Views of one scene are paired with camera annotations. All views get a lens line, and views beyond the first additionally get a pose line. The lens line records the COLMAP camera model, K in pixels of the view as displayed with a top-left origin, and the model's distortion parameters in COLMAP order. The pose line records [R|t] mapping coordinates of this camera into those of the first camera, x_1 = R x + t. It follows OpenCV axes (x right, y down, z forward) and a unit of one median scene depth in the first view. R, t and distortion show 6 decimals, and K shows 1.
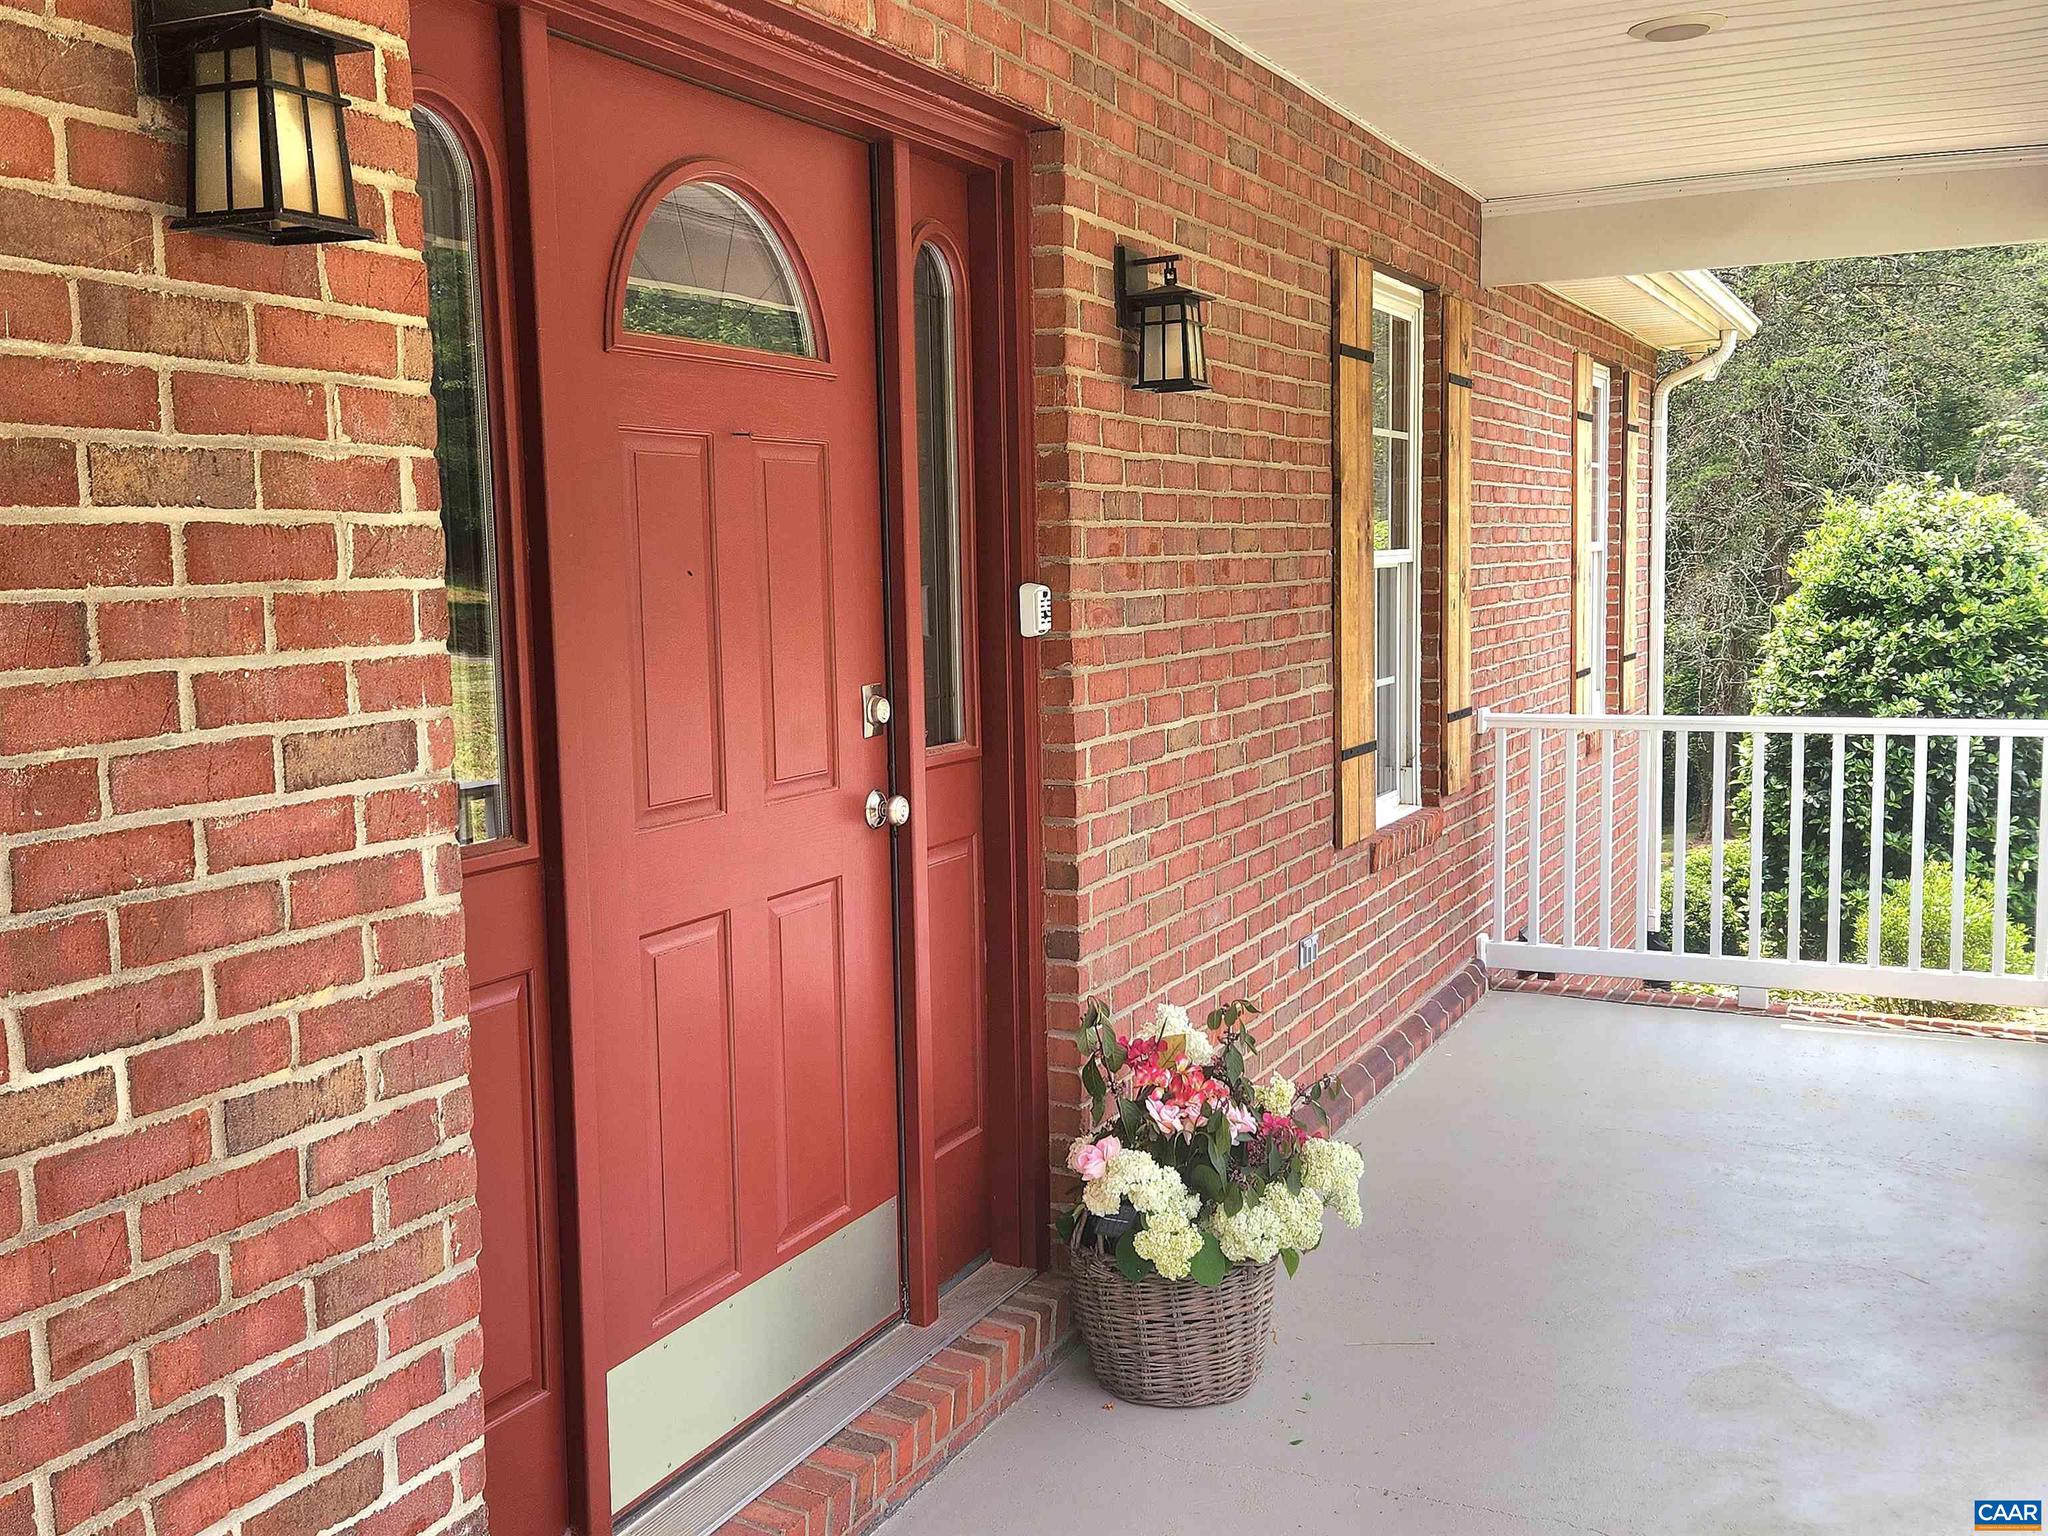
lens RADIAL K [[2091.1, 0, 1024.0], [0, 2091.1, 768.0], [0, 0, 1]] dist [0.068243, -0.000753]
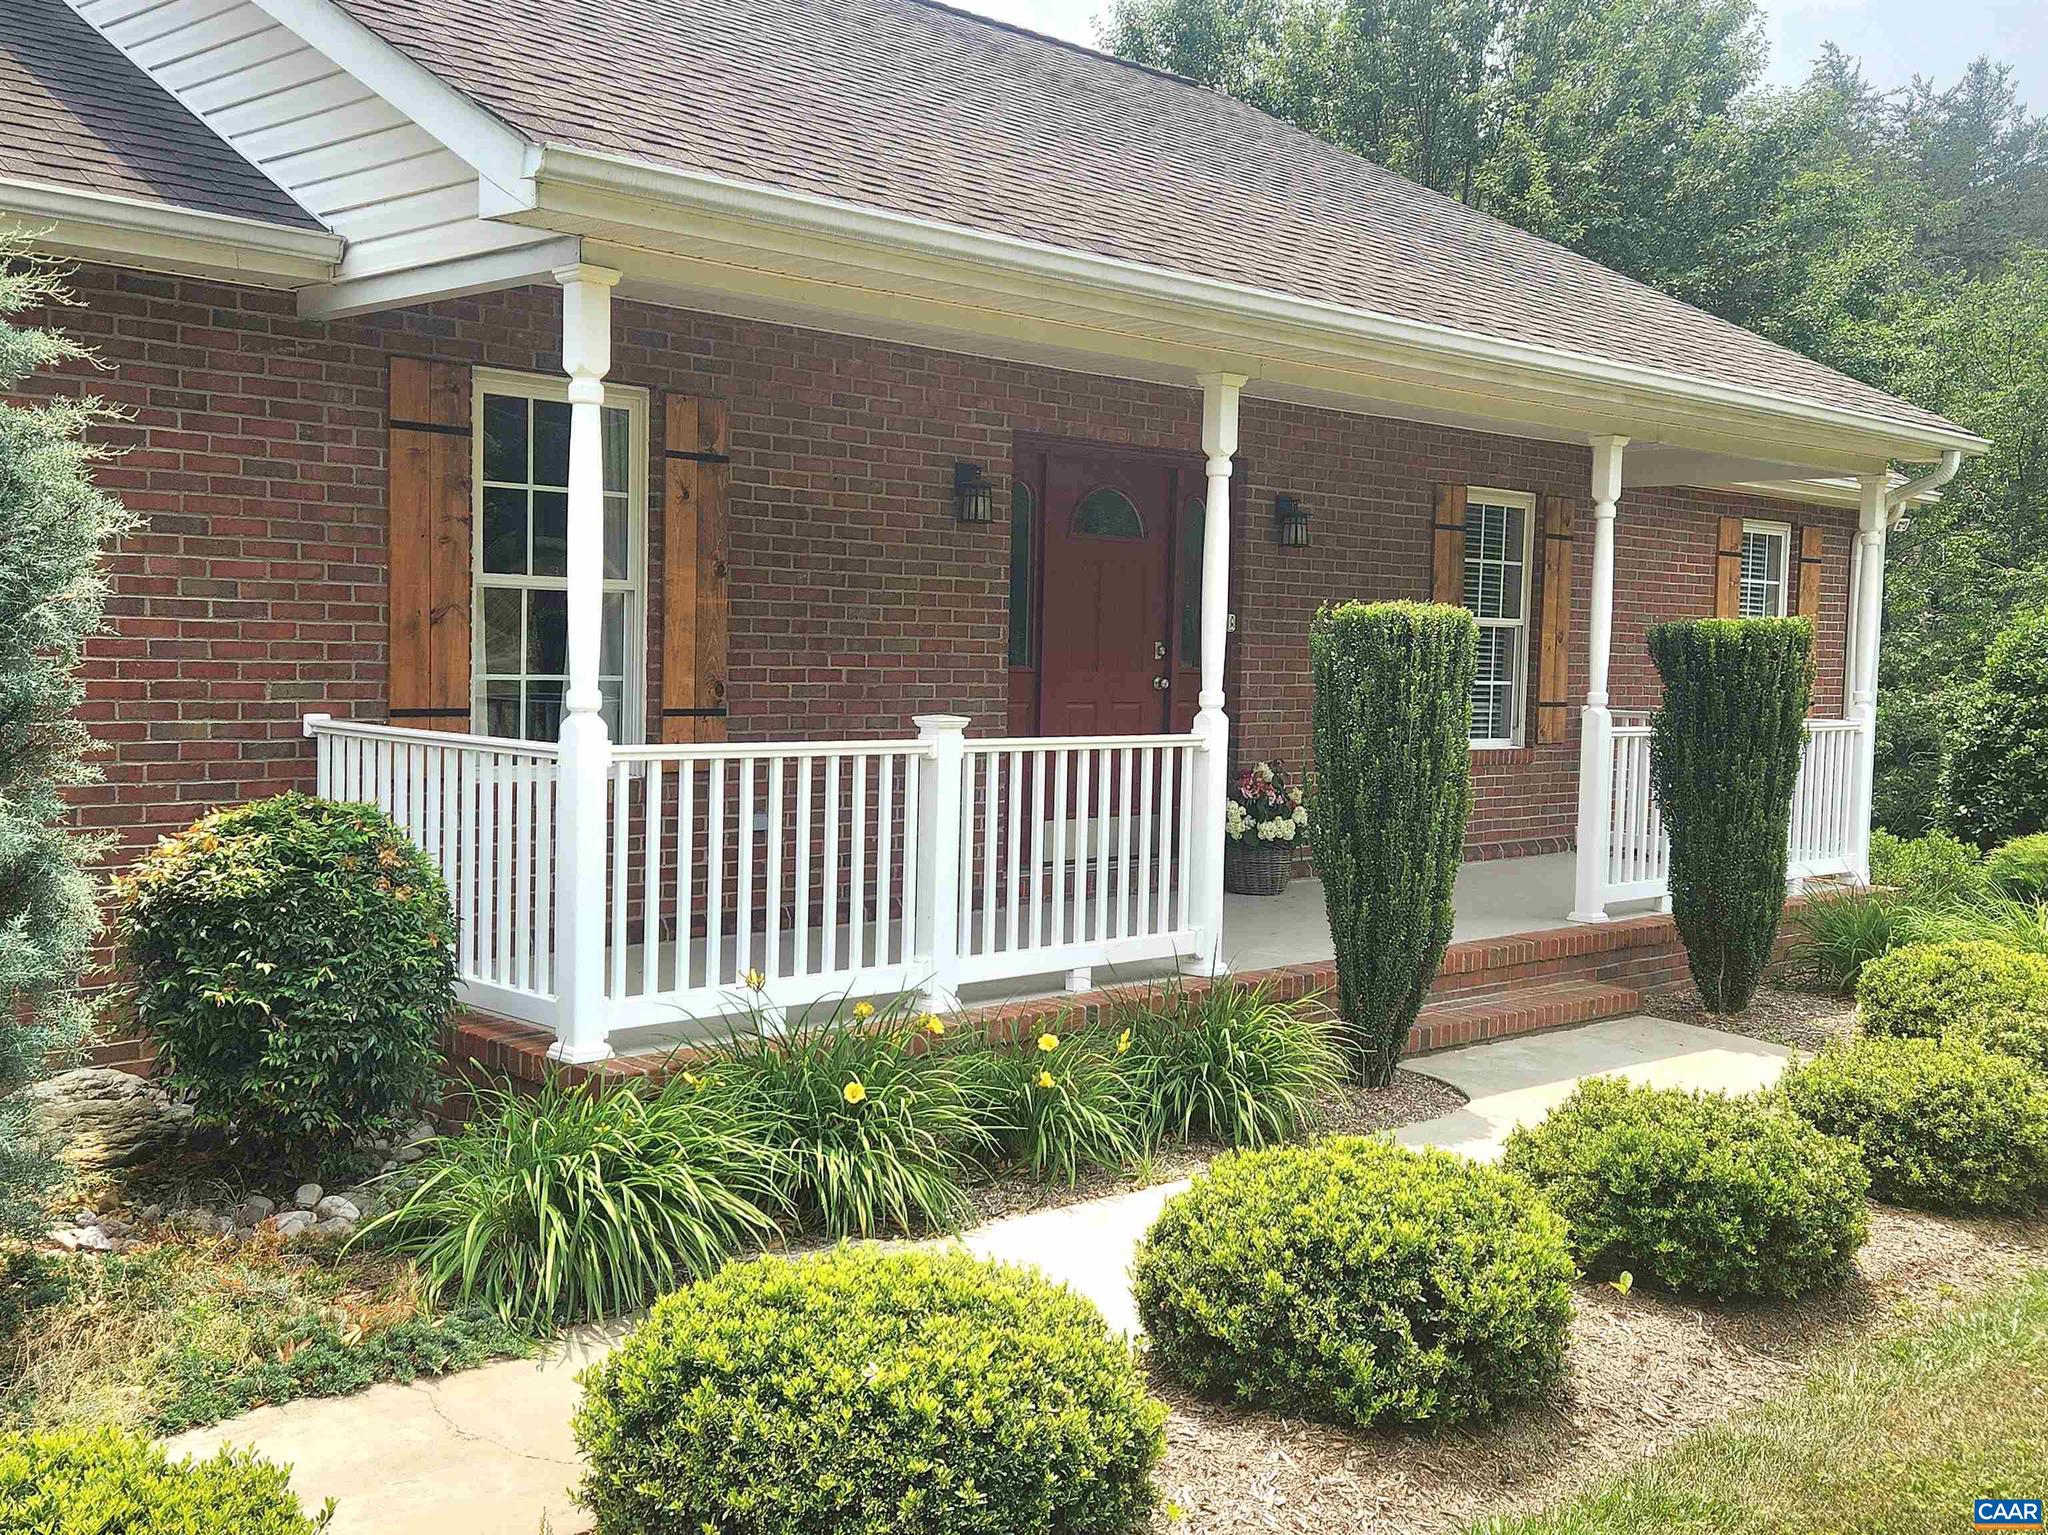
lens RADIAL K [[2091.1, 0, 1024.0], [0, 2091.1, 767.5], [0, 0, 1]] dist [0.068243, -0.000753]
pose [[0.936164, 0.069022, -0.344722, 0.754851], [-0.082990, 0.996213, -0.025911, 0.222966], [0.341628, 0.052865, 0.938347, -1.802956]]
